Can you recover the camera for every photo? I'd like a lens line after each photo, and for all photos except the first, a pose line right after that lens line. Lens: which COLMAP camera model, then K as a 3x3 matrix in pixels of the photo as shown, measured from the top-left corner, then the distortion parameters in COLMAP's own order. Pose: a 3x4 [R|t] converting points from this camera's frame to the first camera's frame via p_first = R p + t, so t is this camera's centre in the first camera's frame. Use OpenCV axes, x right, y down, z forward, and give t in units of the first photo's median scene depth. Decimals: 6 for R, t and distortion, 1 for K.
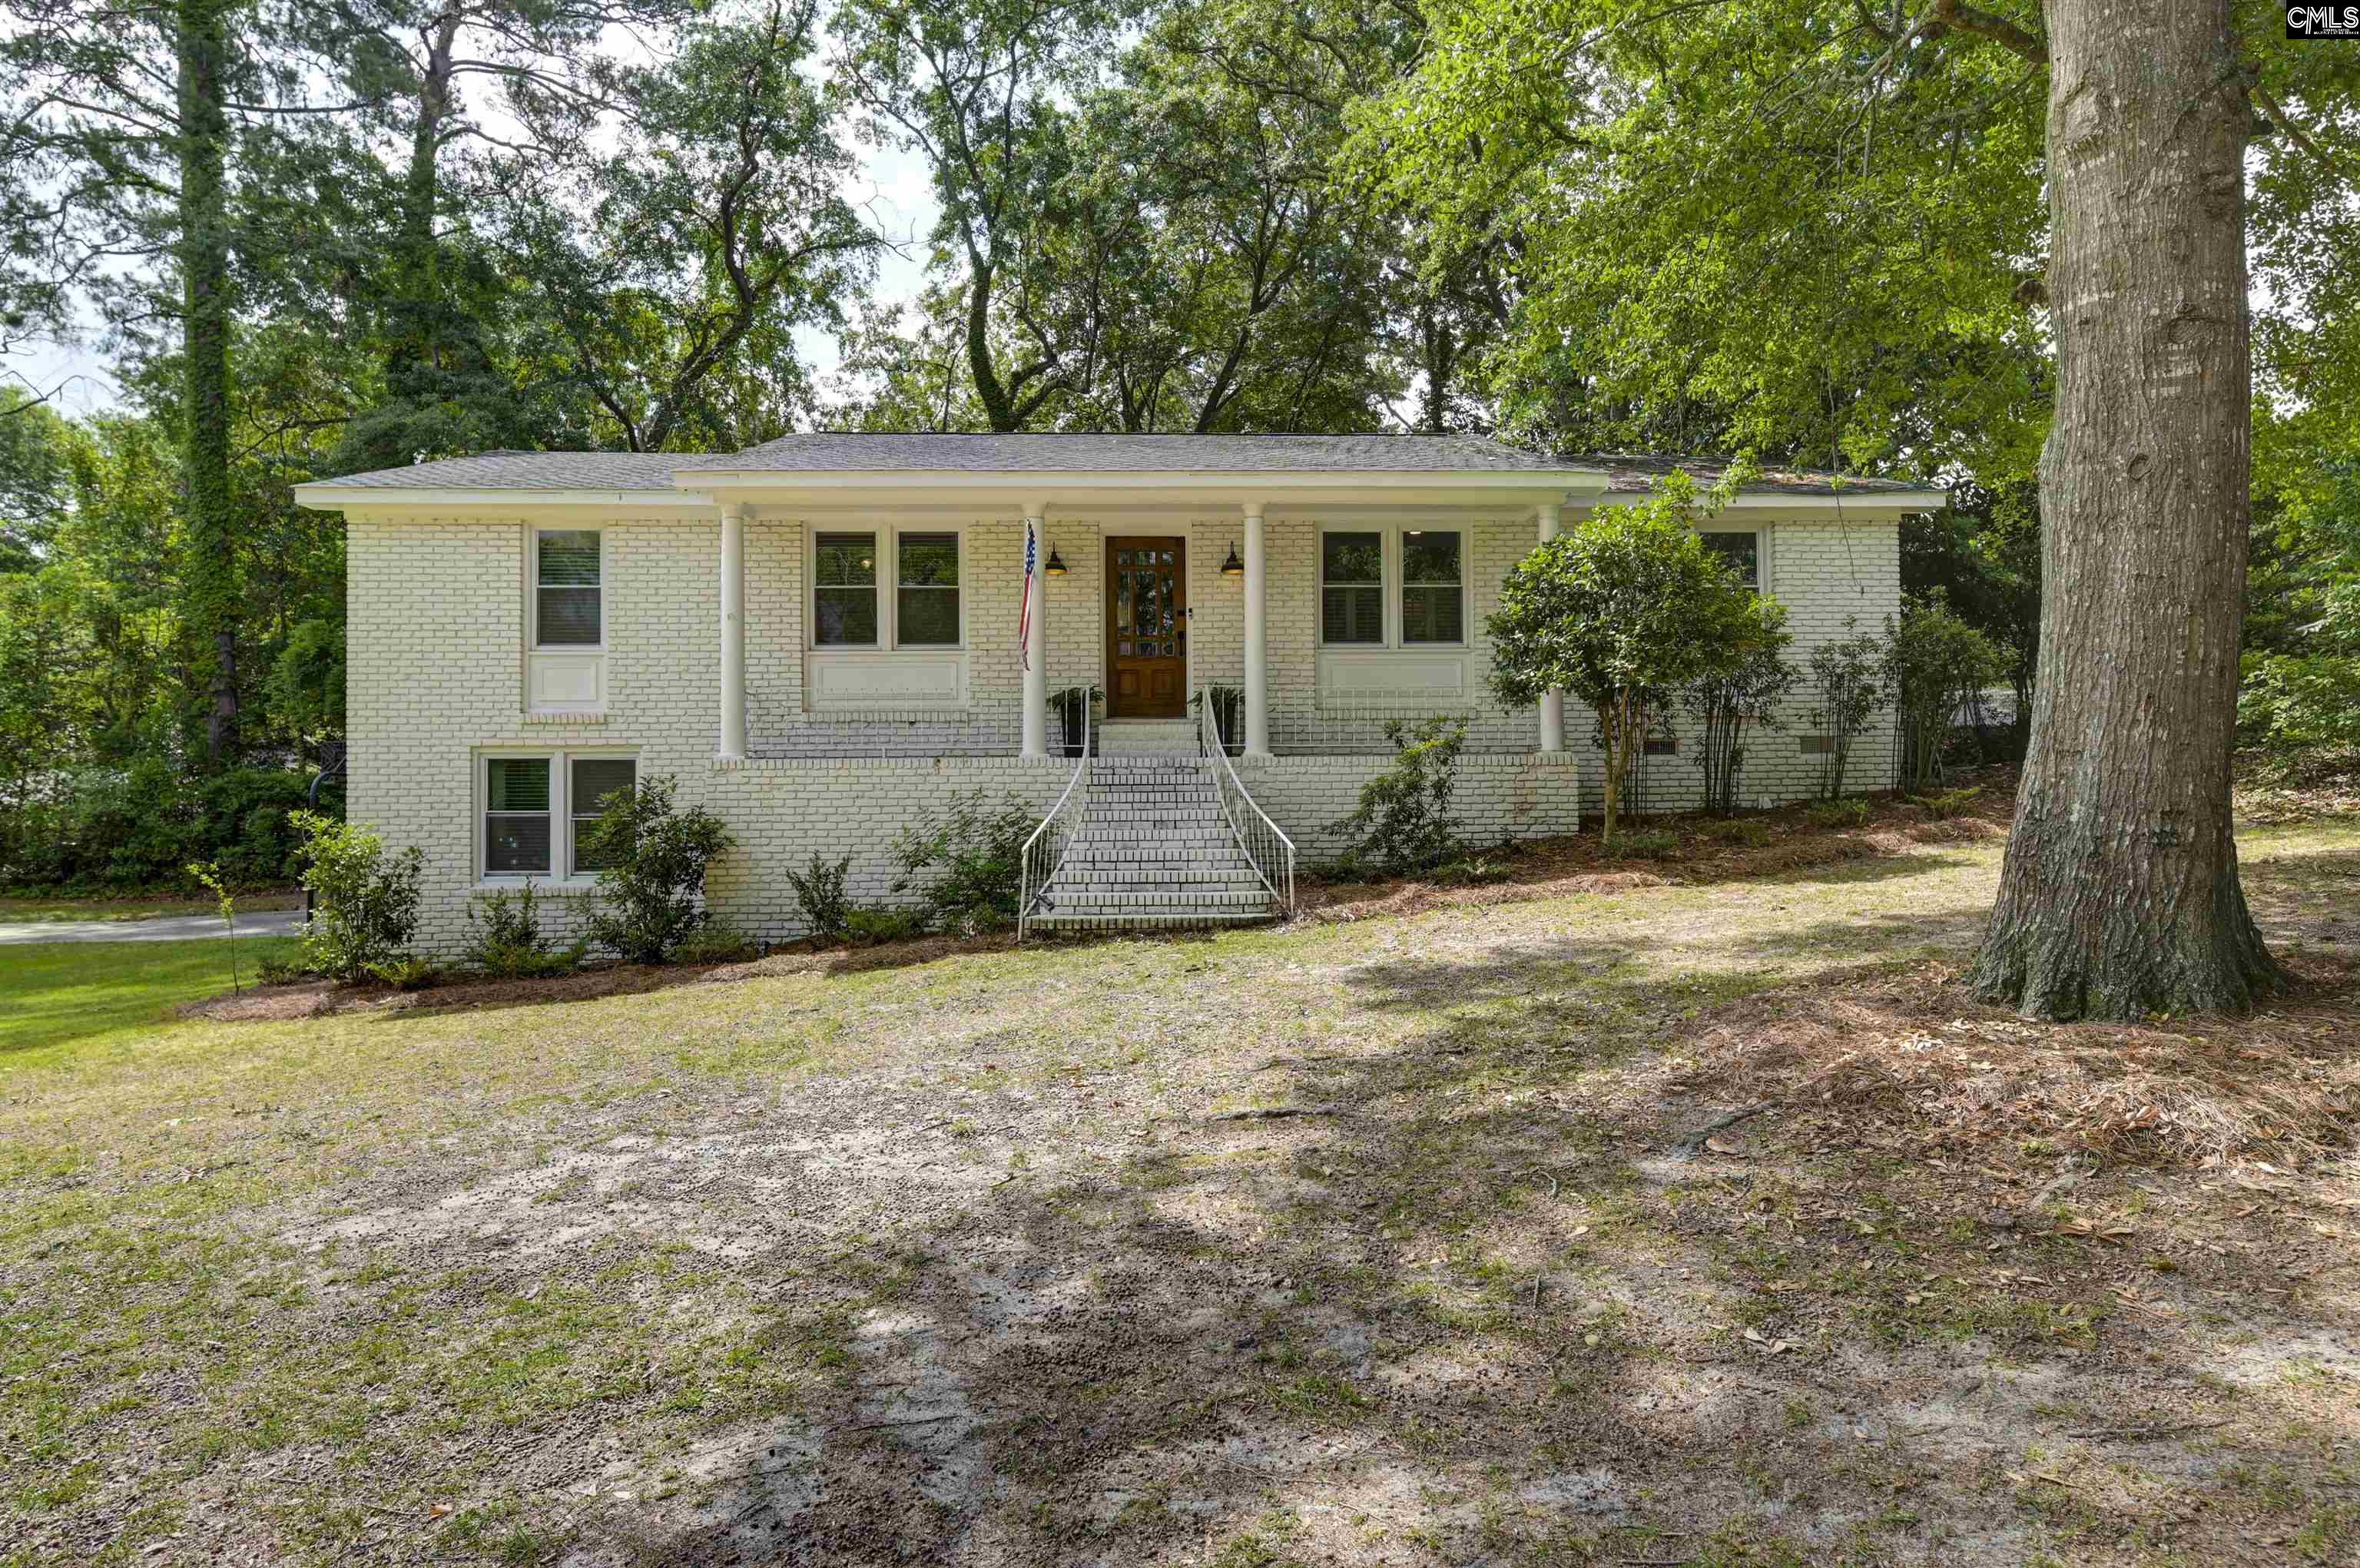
lens RADIAL K [[1425.4, 0, 1180.0], [0, 1425.4, 784.0], [0, 0, 1]] dist [0.016920, 0.001319]
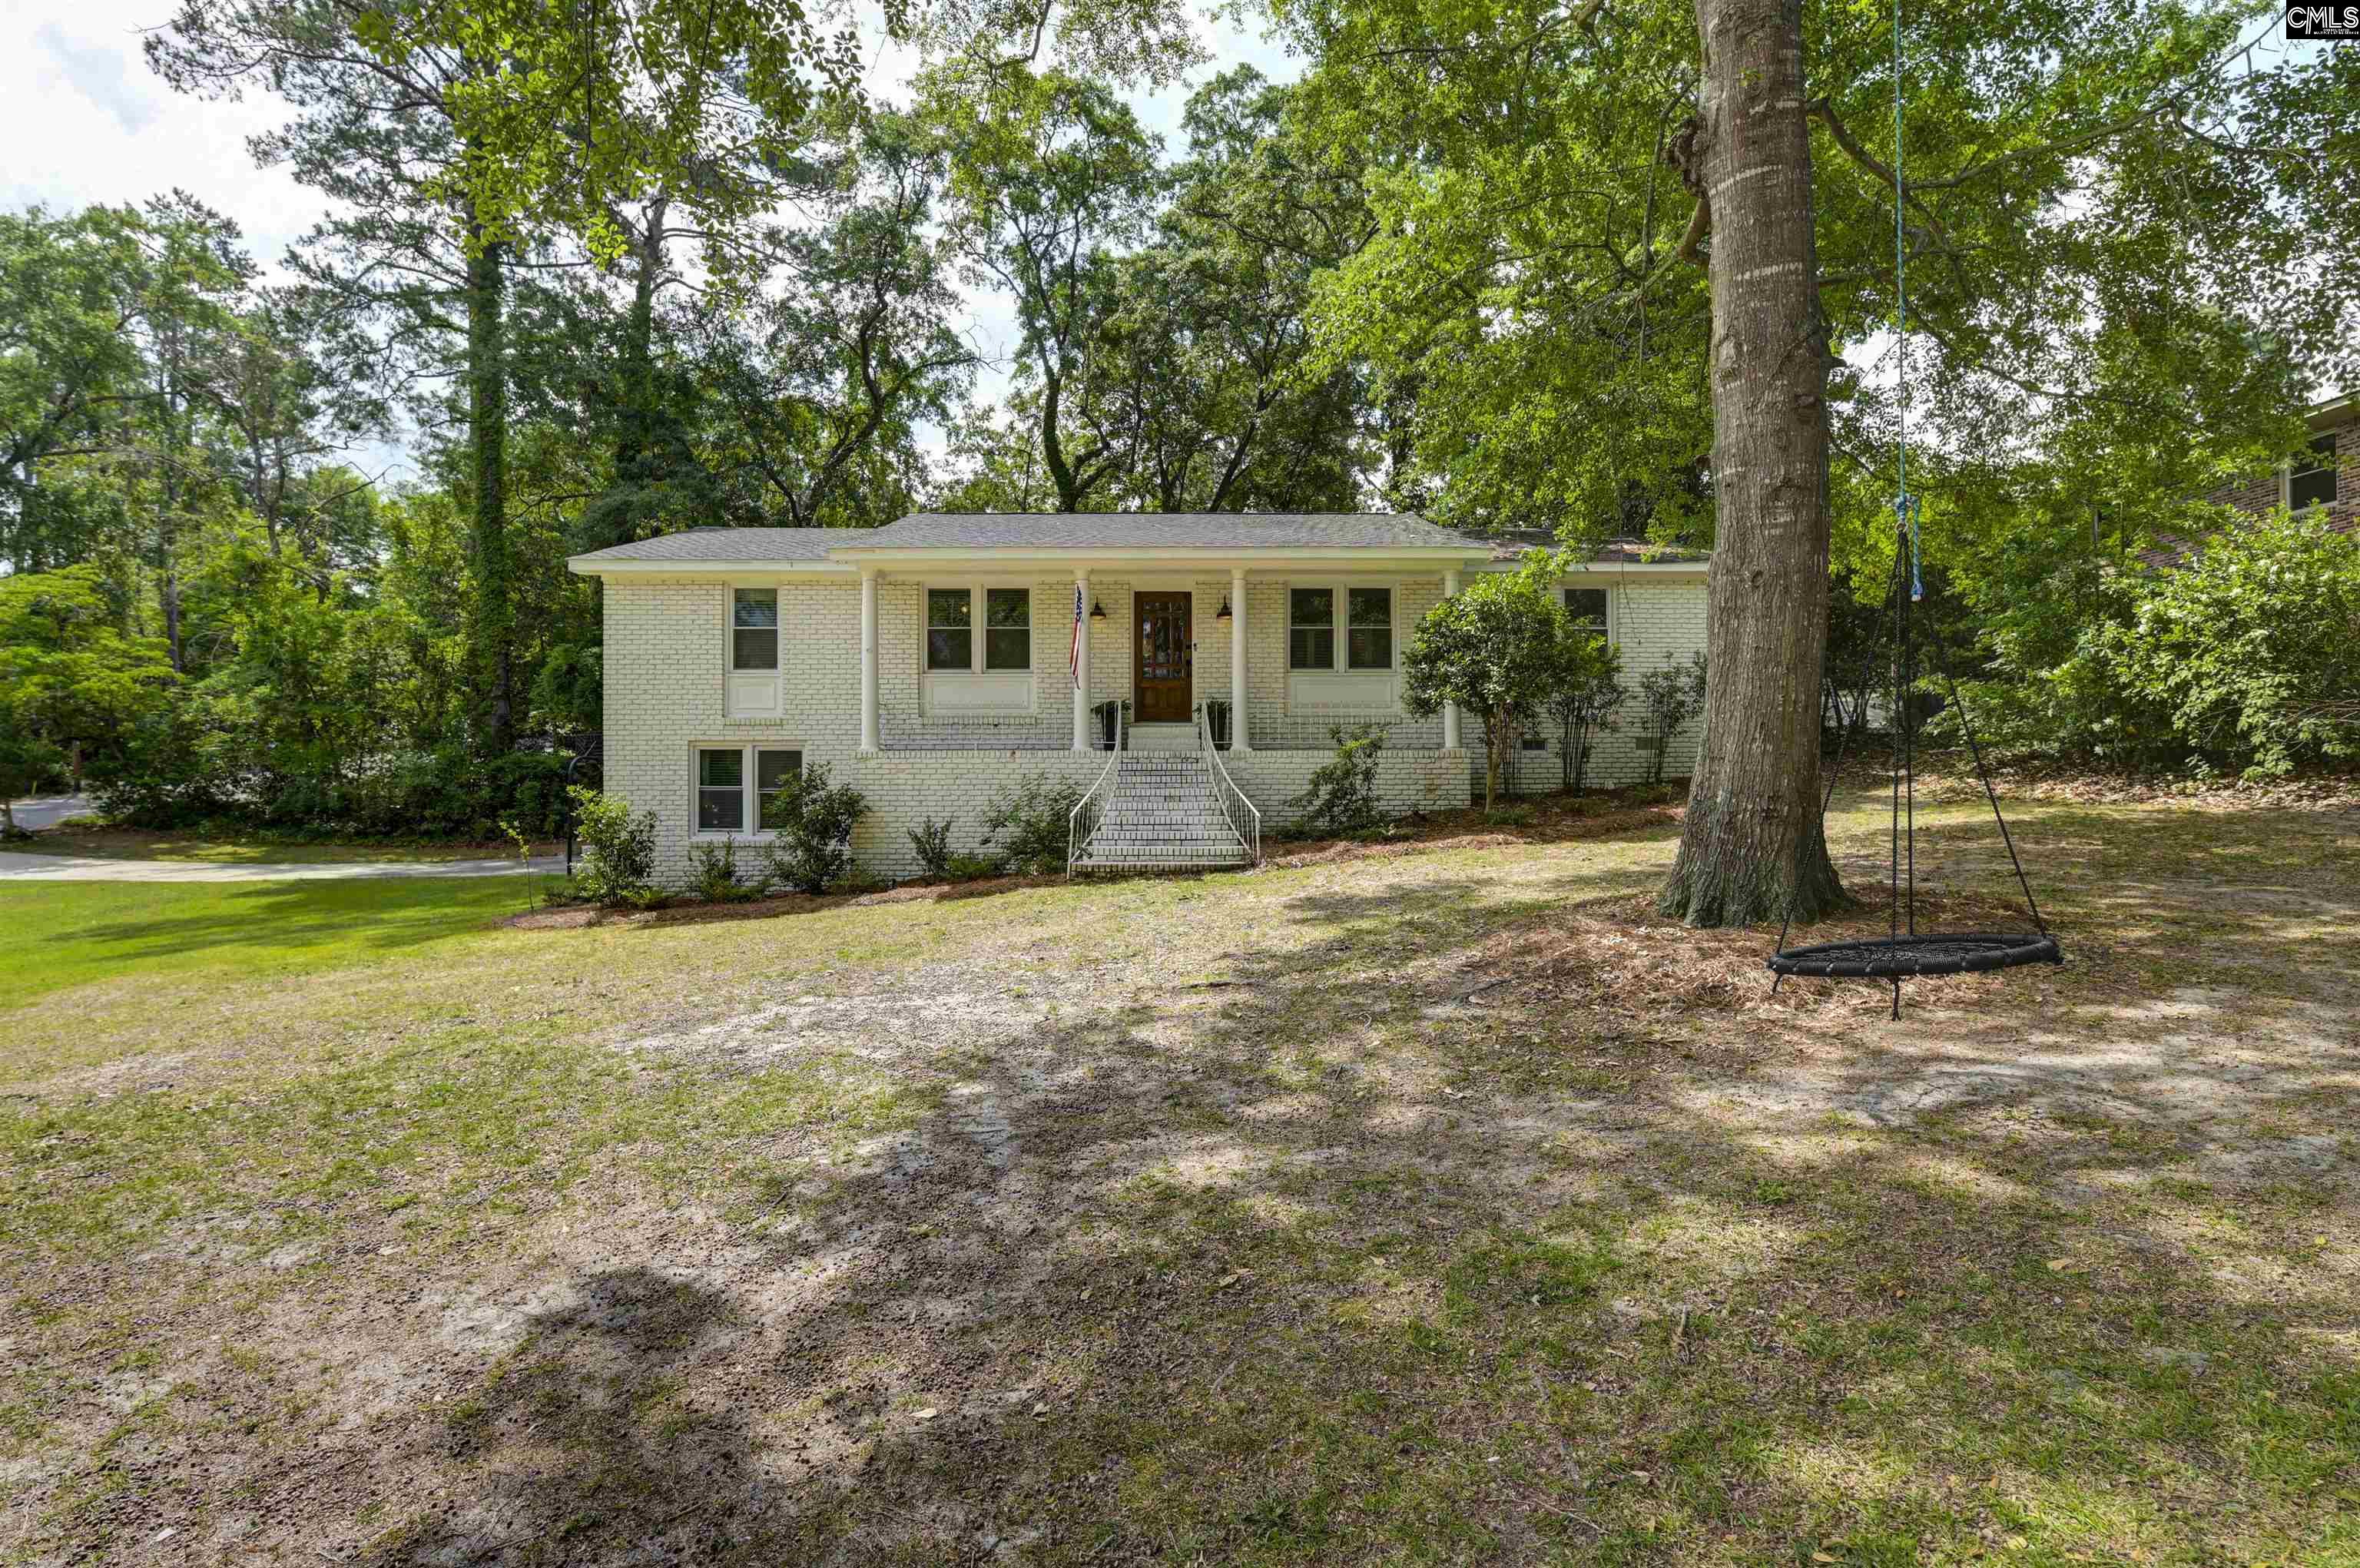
lens RADIAL K [[1122.9, 0, 1180.0], [0, 1122.9, 784.0], [0, 0, 1]] dist [0.000266, -0.000164]
pose [[0.999535, 0.005321, -0.030035, 0.027915], [-0.004805, 0.999840, 0.017228, -0.005032], [0.030122, -0.017075, 0.999400, -0.105162]]
